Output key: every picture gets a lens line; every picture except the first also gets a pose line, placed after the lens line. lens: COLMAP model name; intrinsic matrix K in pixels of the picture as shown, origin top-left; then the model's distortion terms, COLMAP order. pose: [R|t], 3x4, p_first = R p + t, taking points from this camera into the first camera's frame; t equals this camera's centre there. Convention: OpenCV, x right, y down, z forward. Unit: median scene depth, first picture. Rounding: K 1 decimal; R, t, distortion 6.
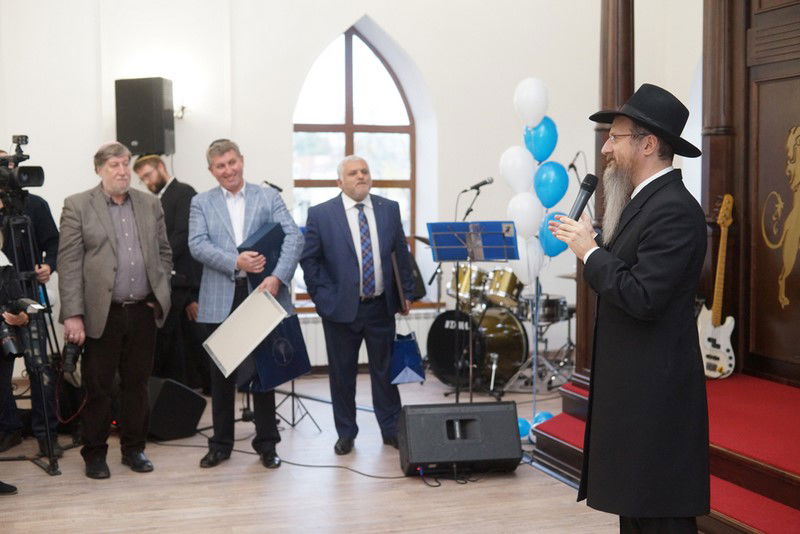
lens RADIAL K [[1145.4, 0, 400.0], [0, 1145.4, 267.0], [0, 0, 1]] dist [0.005204, -0.057980]
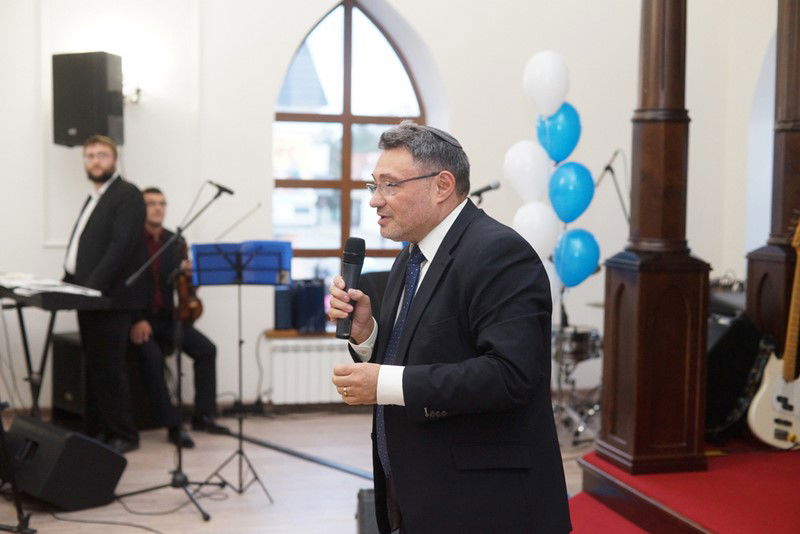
lens RADIAL K [[1145.4, 0, 400.0], [0, 1145.4, 267.0], [0, 0, 1]] dist [0.005204, -0.057980]
pose [[0.998651, 0.020897, -0.047536, 0.051557], [-0.020848, 0.999782, 0.001514, -0.020027], [0.047557, -0.000521, 0.998868, 0.222911]]
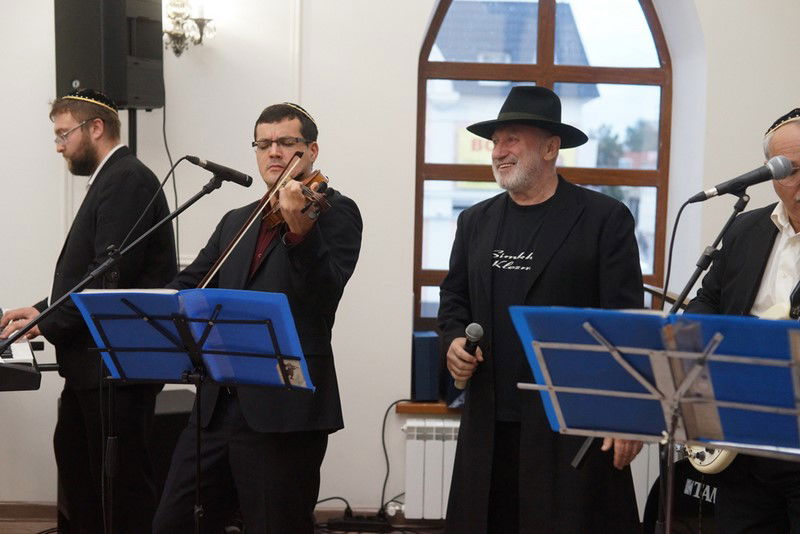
lens RADIAL K [[1145.4, 0, 400.0], [0, 1145.4, 267.0], [0, 0, 1]] dist [0.005204, -0.057980]
pose [[0.957201, 0.049104, -0.285229, 0.068639], [-0.047675, 0.998791, 0.011954, -0.044982], [0.285471, 0.002156, 0.958385, 0.638924]]
